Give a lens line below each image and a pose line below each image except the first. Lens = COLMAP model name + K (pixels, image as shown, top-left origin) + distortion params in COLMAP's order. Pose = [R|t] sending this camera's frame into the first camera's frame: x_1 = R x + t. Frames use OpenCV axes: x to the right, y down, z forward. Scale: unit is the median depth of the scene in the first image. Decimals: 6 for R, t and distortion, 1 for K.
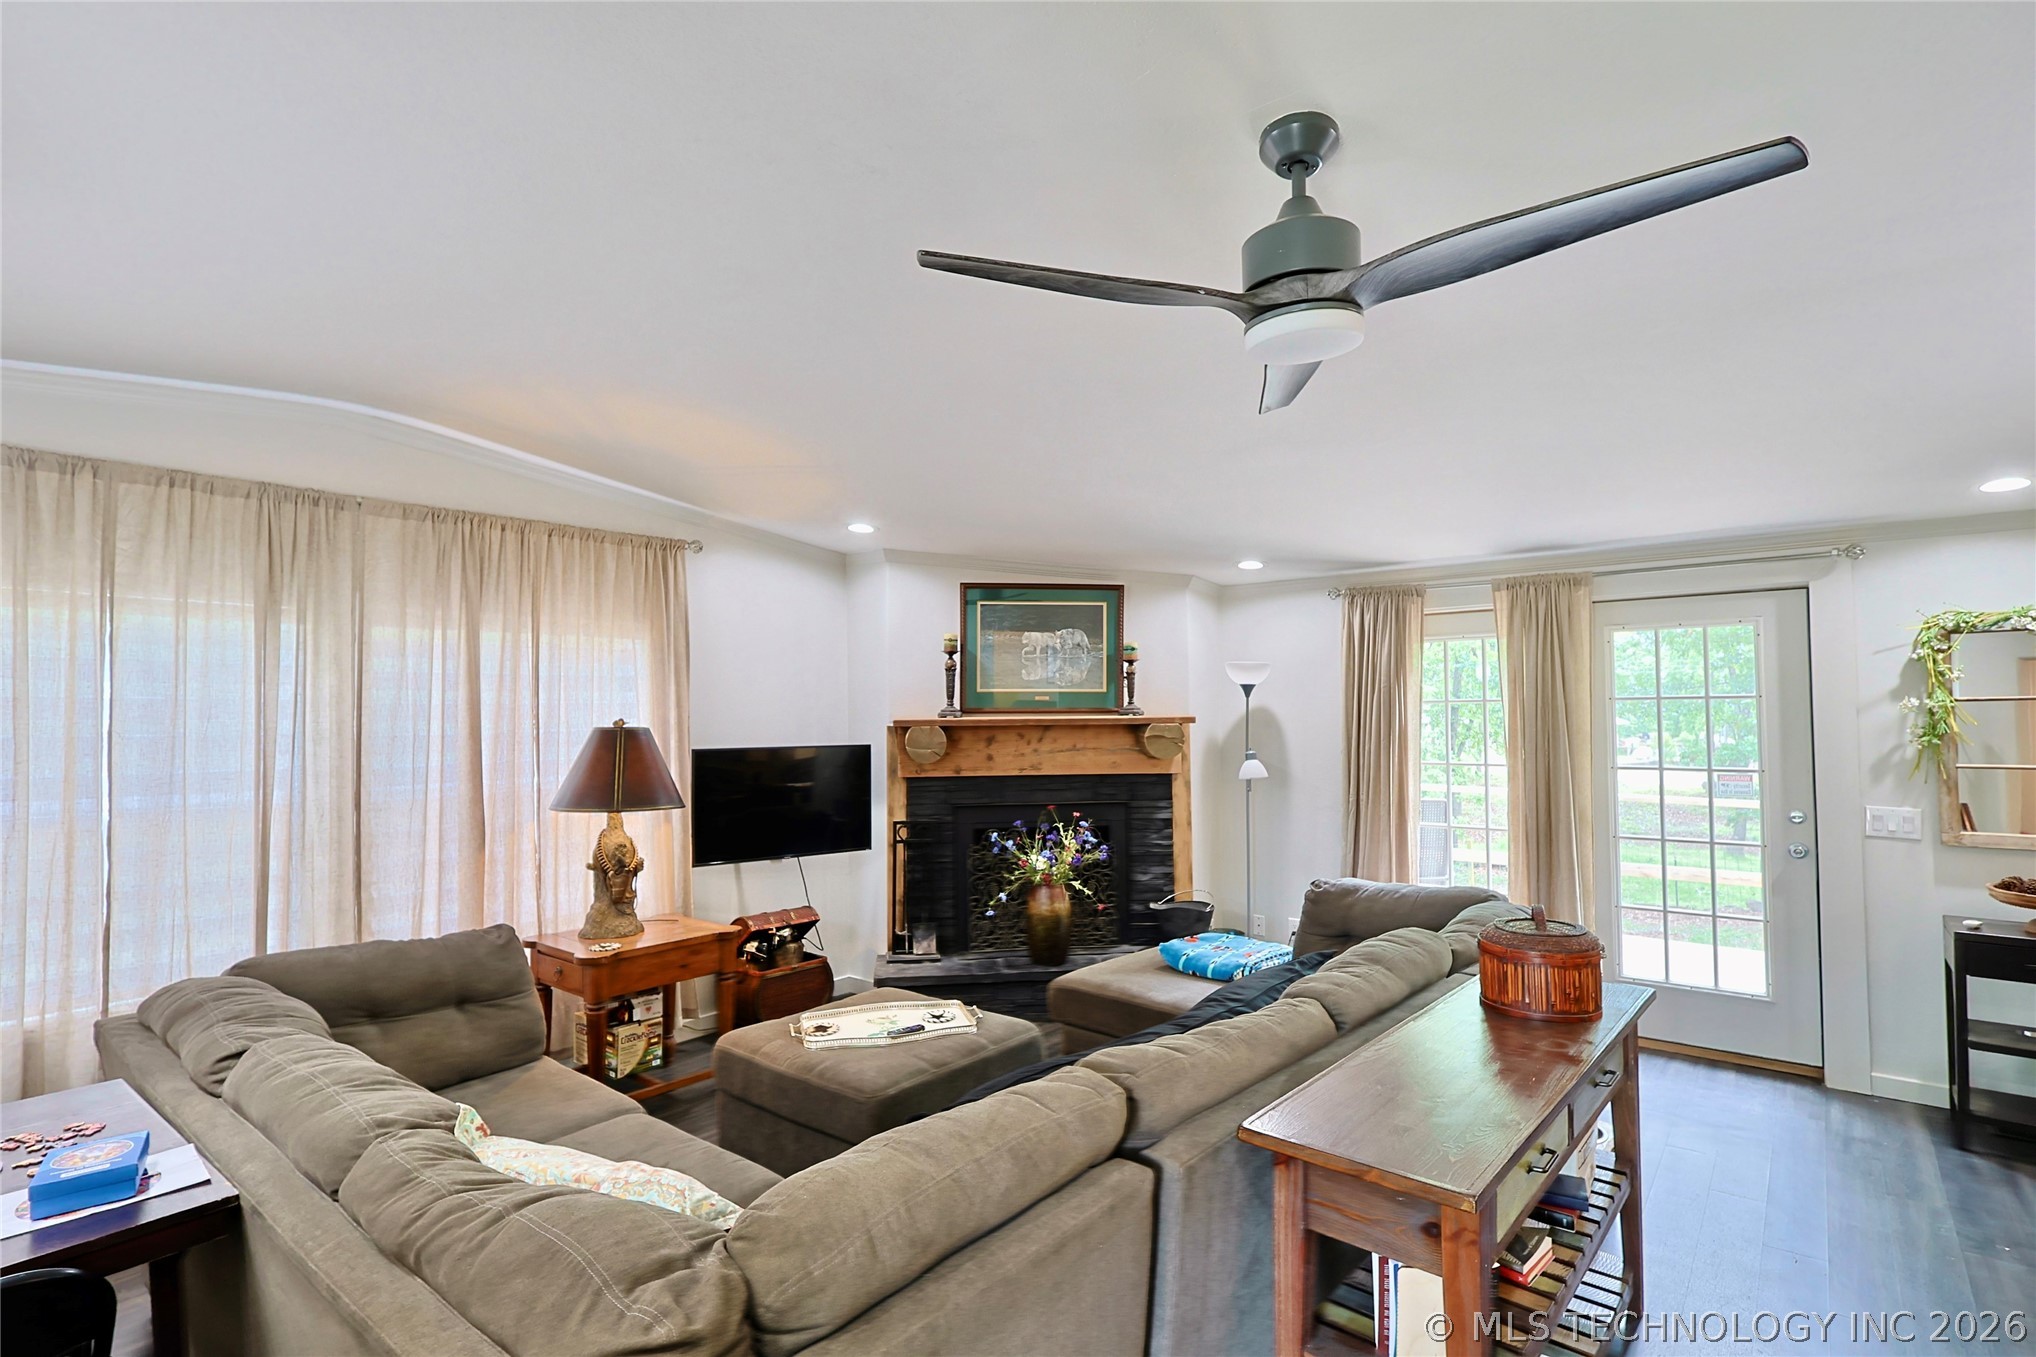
lens RADIAL K [[983.0, 0, 1000.4], [0, 983.0, 683.1], [0, 0, 1]] dist [0.003199, -0.002317]
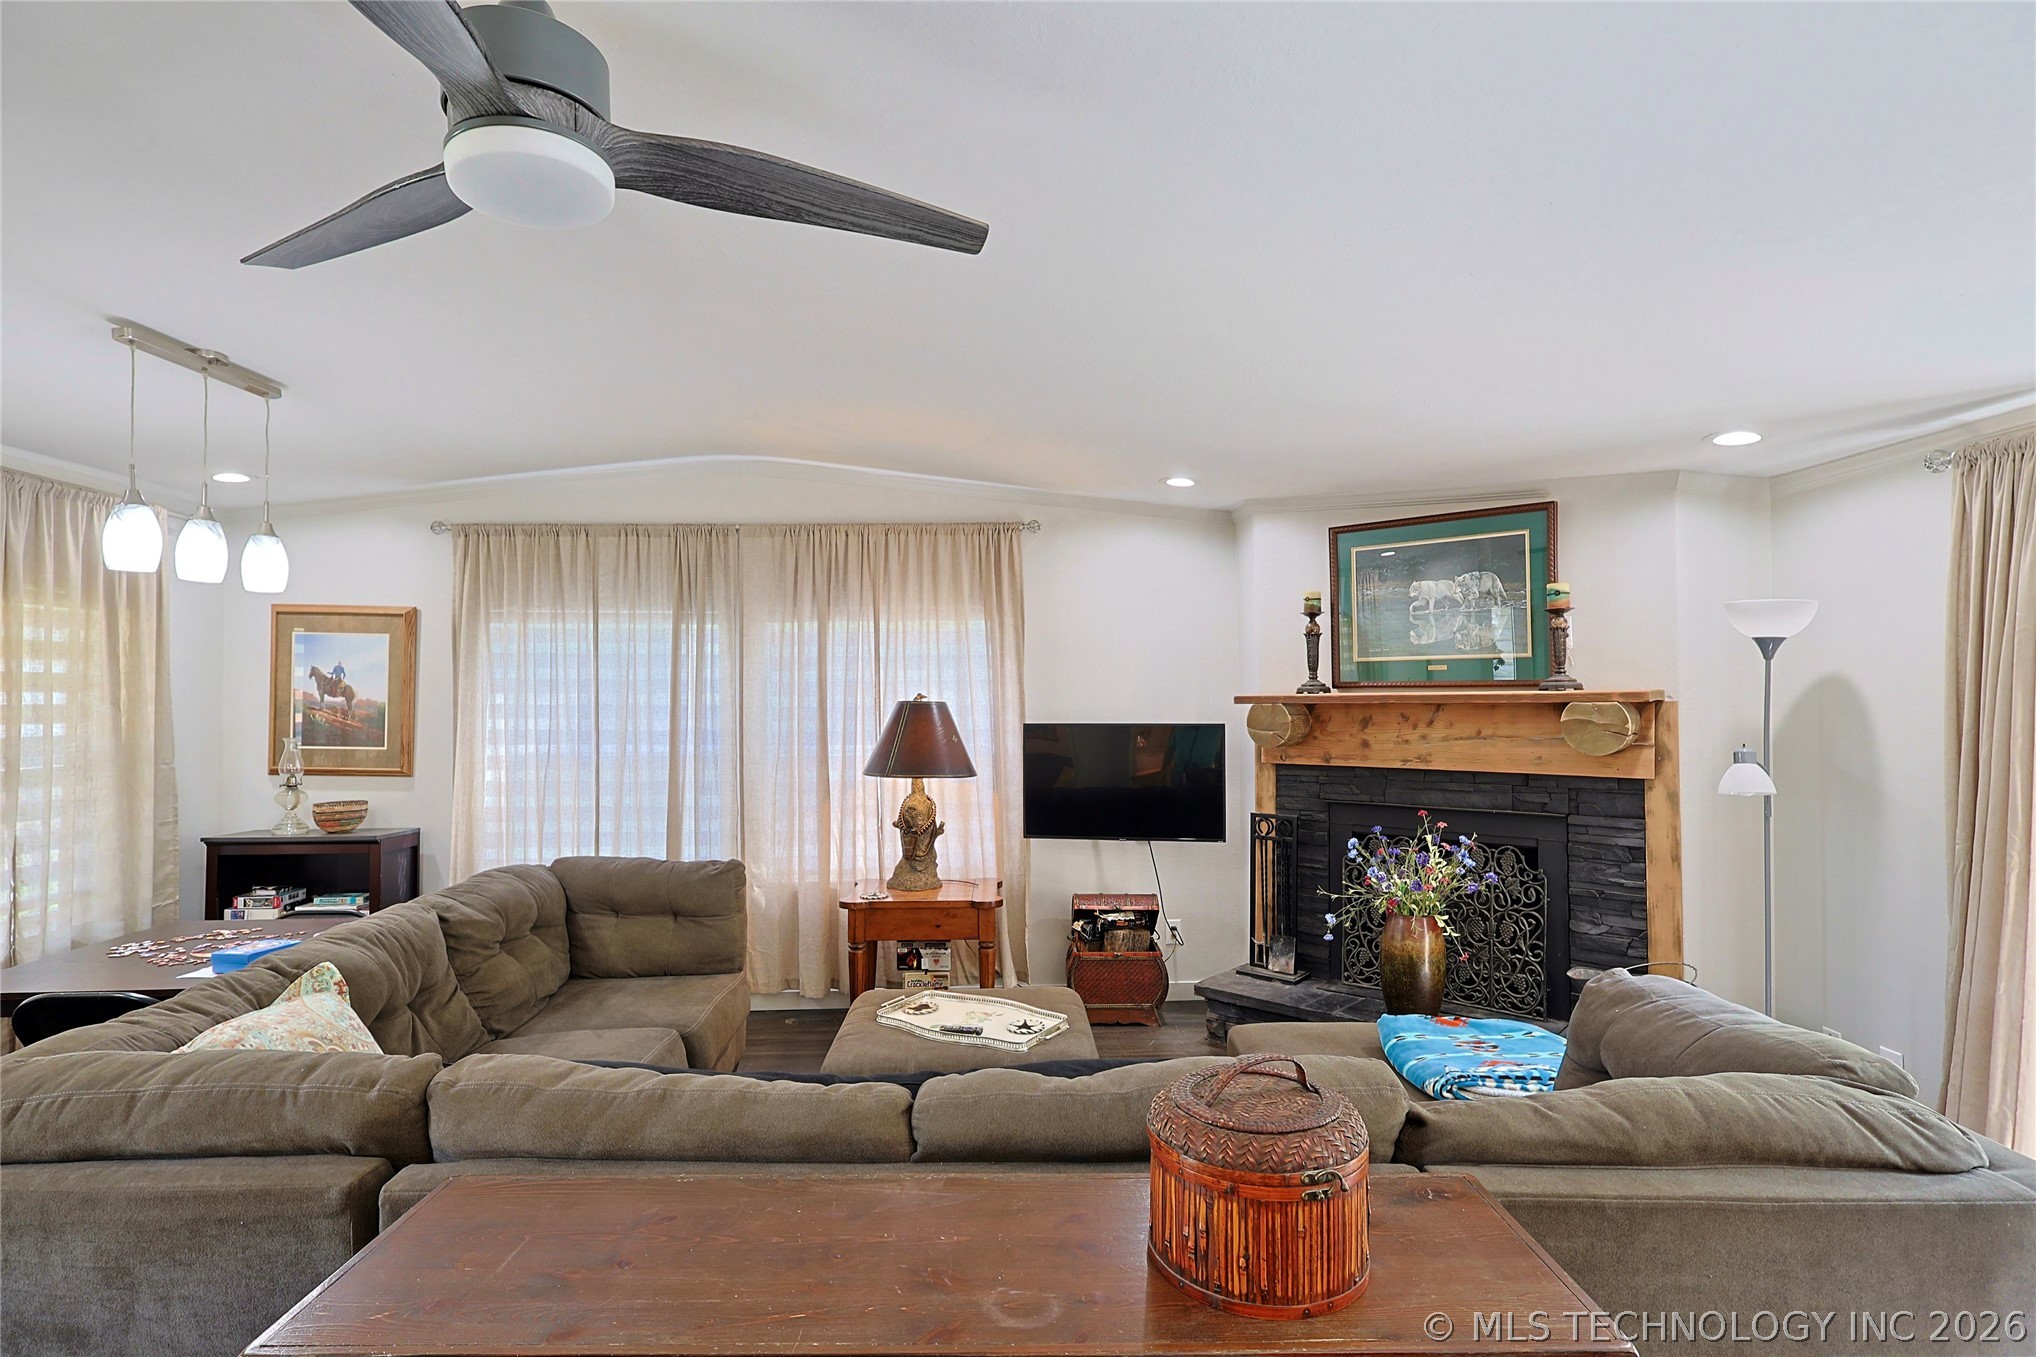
lens RADIAL K [[983.0, 0, 1018.7], [0, 983.0, 680.2], [0, 0, 1]] dist [0.003199, -0.002317]
pose [[0.678048, -0.009620, -0.734955, 0.393321], [0.024027, 0.999670, 0.009082, 0.010795], [0.734625, -0.023817, 0.678055, 0.264318]]
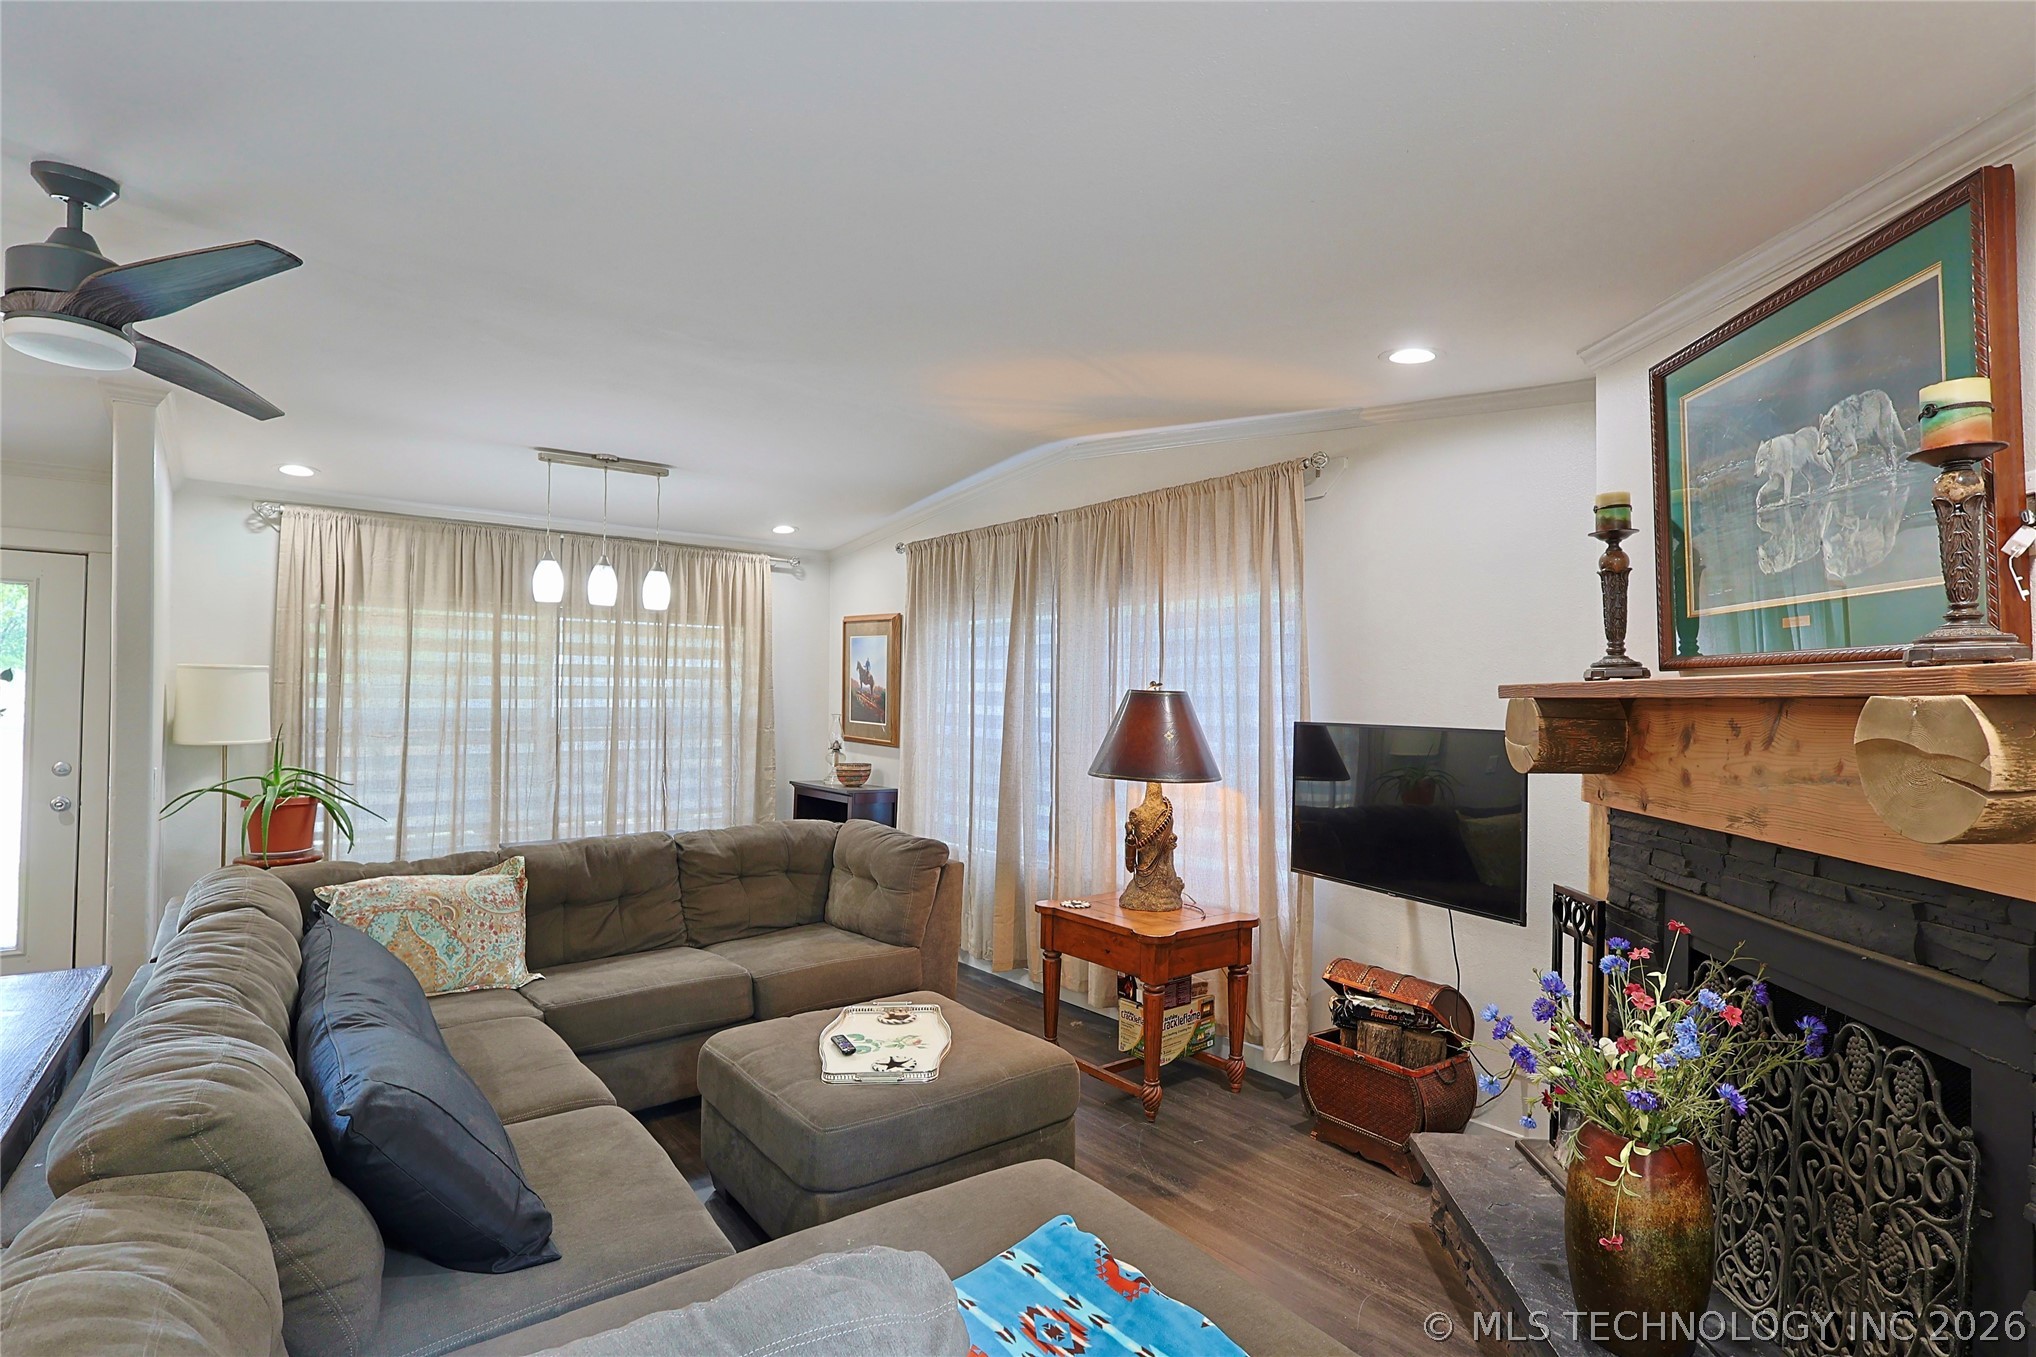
lens RADIAL K [[983.0, 0, 1025.4], [0, 983.0, 678.3], [0, 0, 1]] dist [0.003199, -0.002317]
pose [[-0.181169, -0.011447, -0.983385, 0.447422], [0.023720, 0.999591, -0.016005, 0.035591], [0.983166, -0.026225, -0.180823, 0.828022]]
